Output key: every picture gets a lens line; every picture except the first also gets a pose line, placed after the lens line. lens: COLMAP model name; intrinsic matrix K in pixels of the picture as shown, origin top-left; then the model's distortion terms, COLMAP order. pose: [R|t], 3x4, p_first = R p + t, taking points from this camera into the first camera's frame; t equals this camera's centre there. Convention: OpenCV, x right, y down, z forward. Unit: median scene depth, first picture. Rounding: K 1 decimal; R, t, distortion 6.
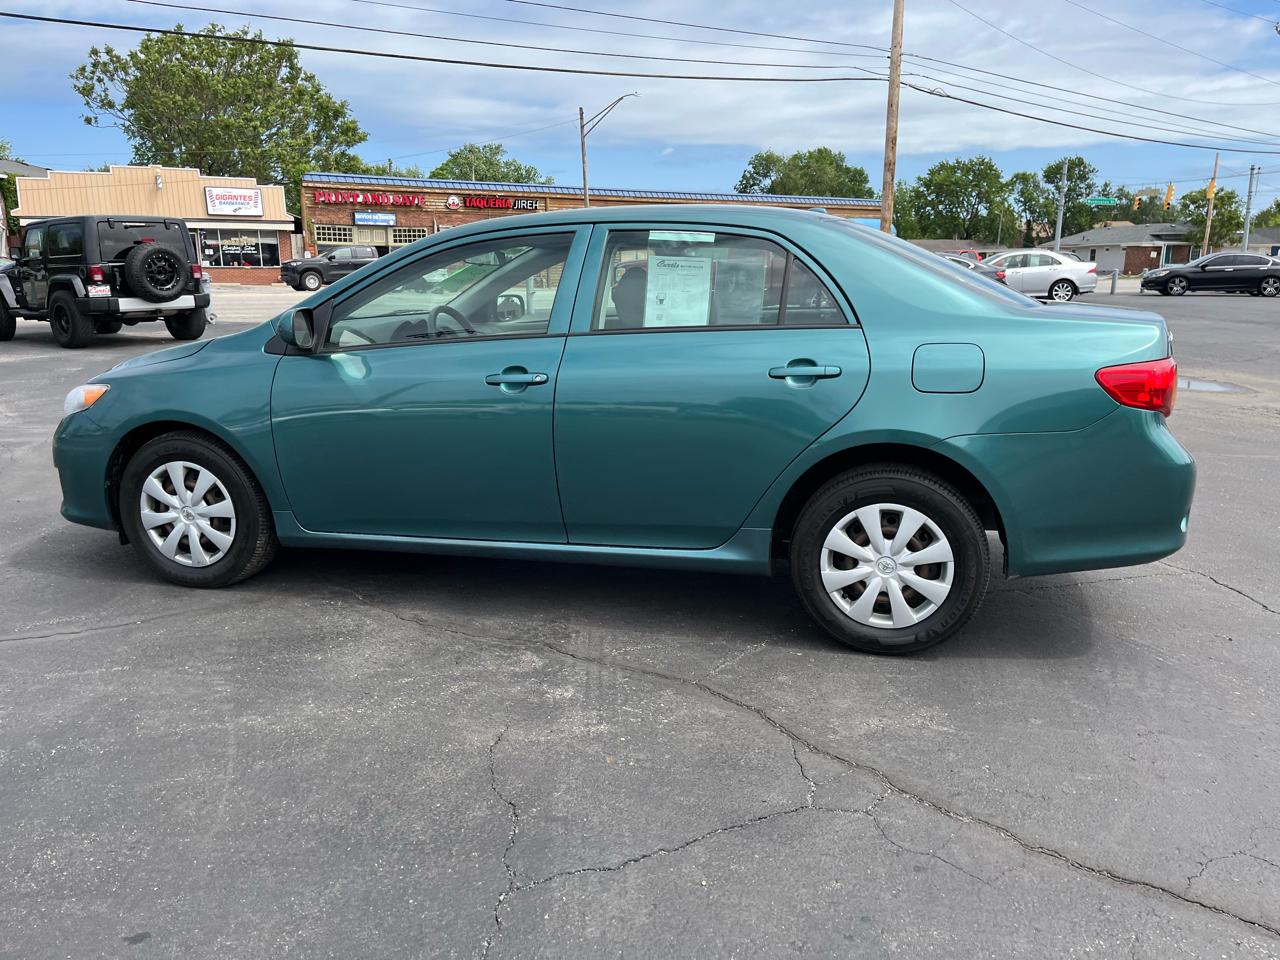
lens RADIAL K [[967.4, 0, 652.2], [0, 967.4, 482.2], [0, 0, 1]] dist [0.070349, -0.097959]
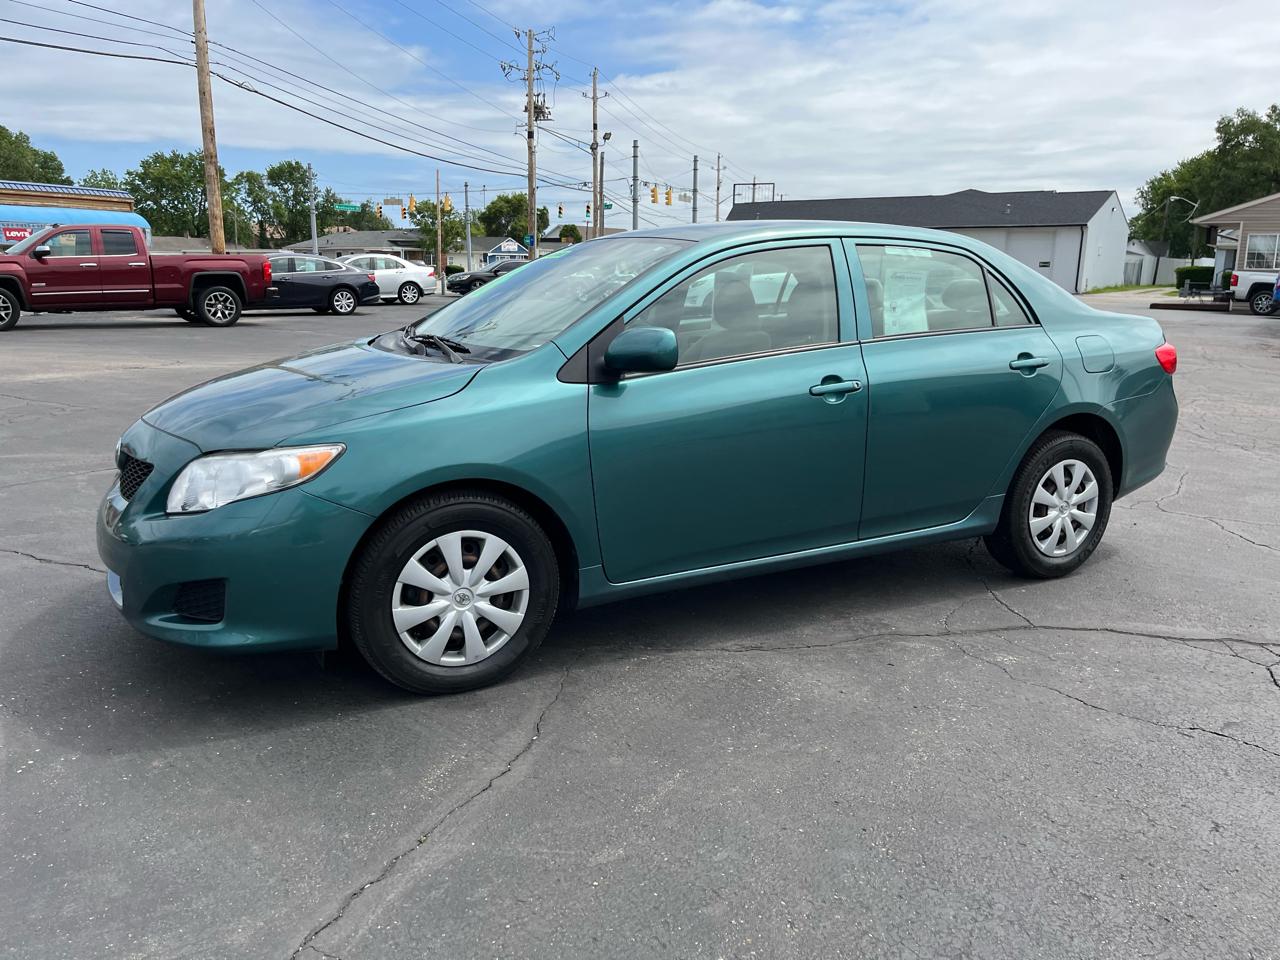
lens RADIAL K [[969.3, 0, 650.8], [0, 969.3, 481.7], [0, 0, 1]] dist [0.056822, -0.060794]
pose [[0.738562, -0.137368, 0.660042, -0.860120], [0.138357, 0.989067, 0.051028, -0.077153], [-0.659836, 0.053634, 0.749493, 0.319180]]
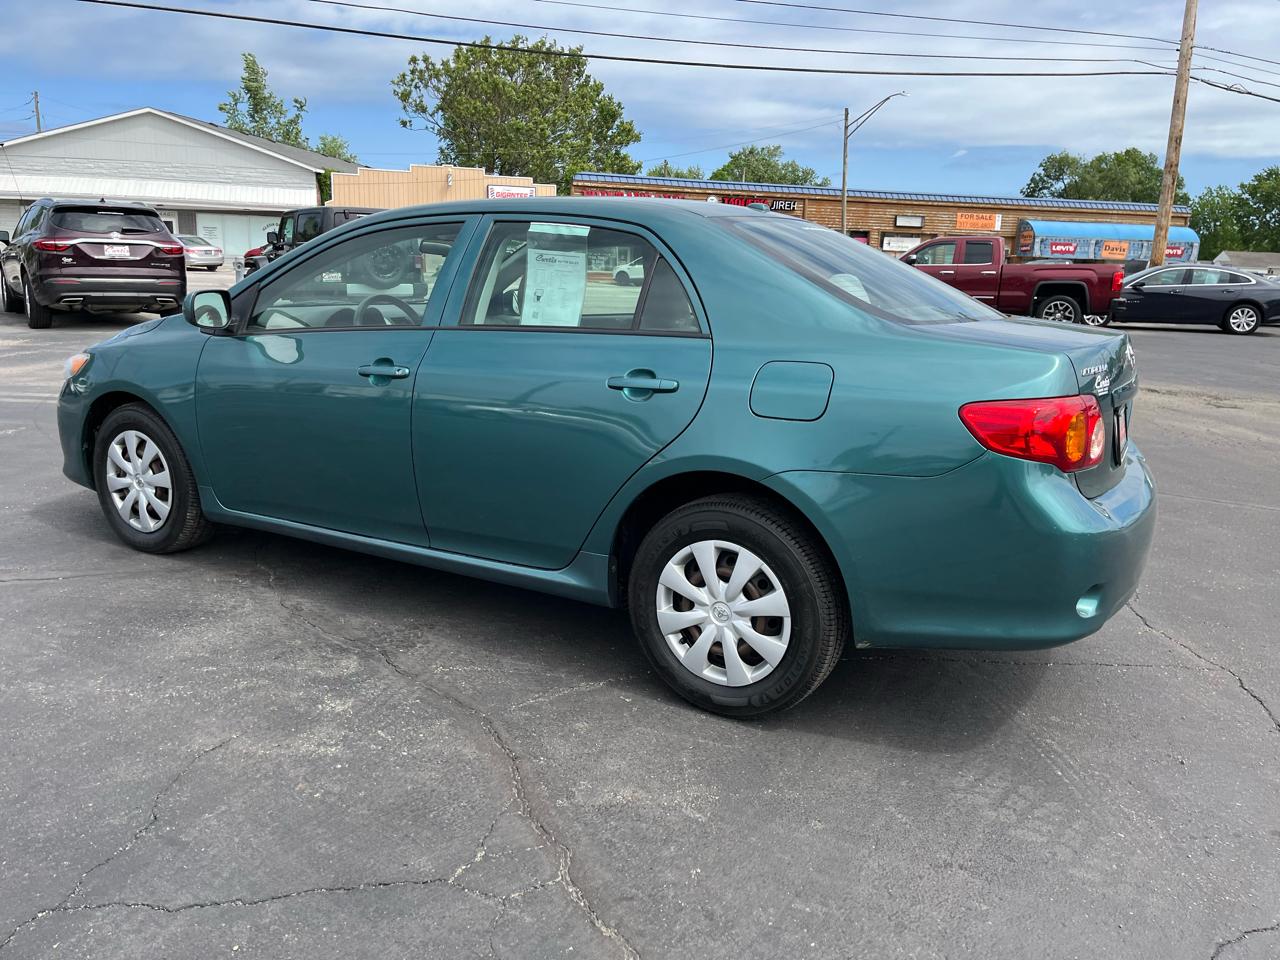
lens RADIAL K [[961.7, 0, 654.6], [0, 961.7, 474.5], [0, 0, 1]] dist [0.084333, -0.116653]
pose [[0.962813, 0.089014, -0.255082, 0.327584], [-0.090997, 0.995843, 0.004044, -0.029217], [0.254382, 0.019318, 0.966911, 0.125539]]
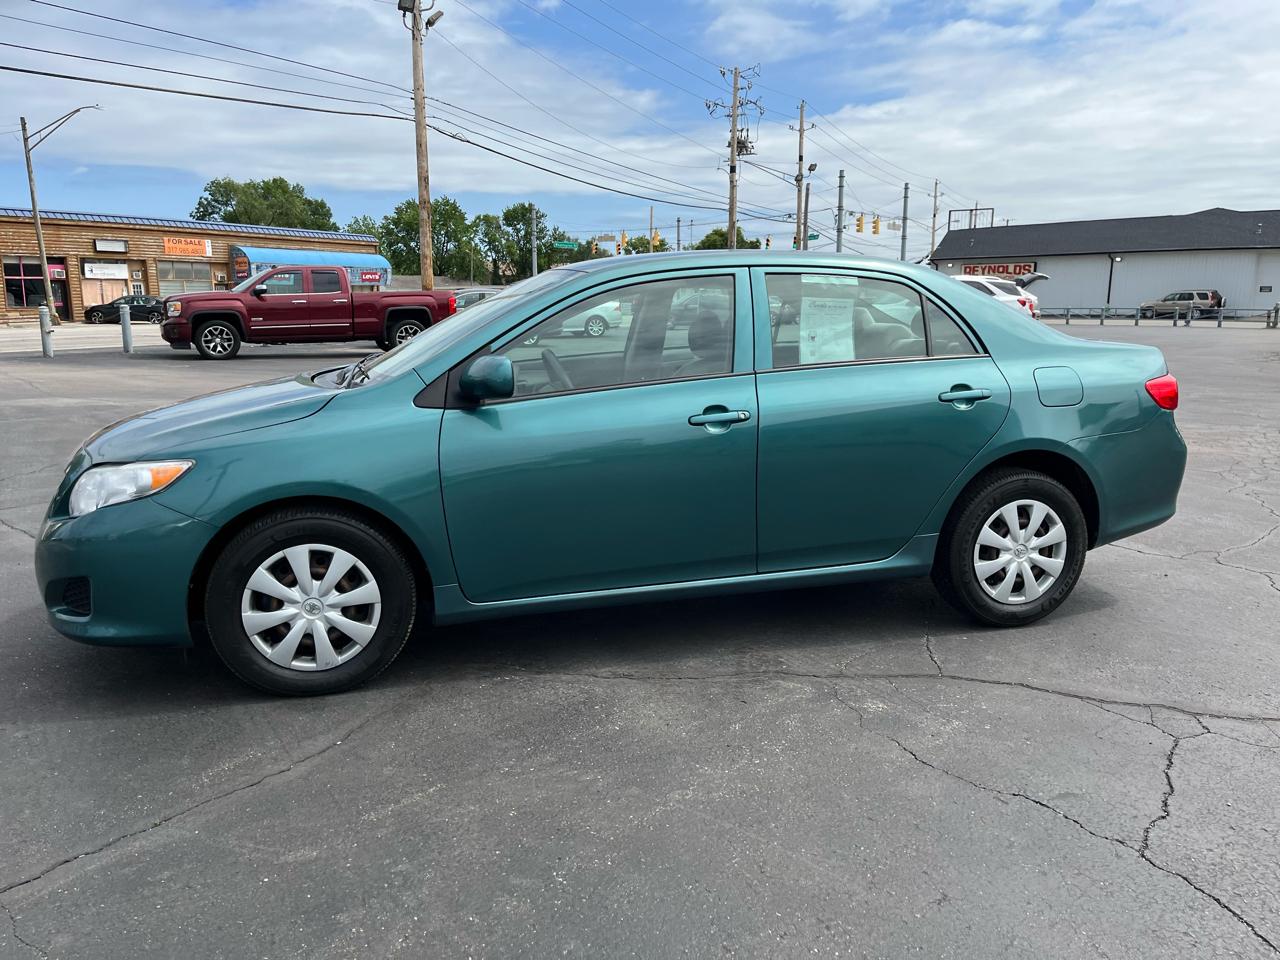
lens RADIAL K [[967.4, 0, 652.2], [0, 967.4, 482.2], [0, 0, 1]] dist [0.070349, -0.097959]
pose [[0.866076, -0.093054, 0.491175, -0.621111], [0.109881, 0.993930, -0.005448, -0.036427], [-0.487686, 0.058689, 0.871044, 0.135554]]
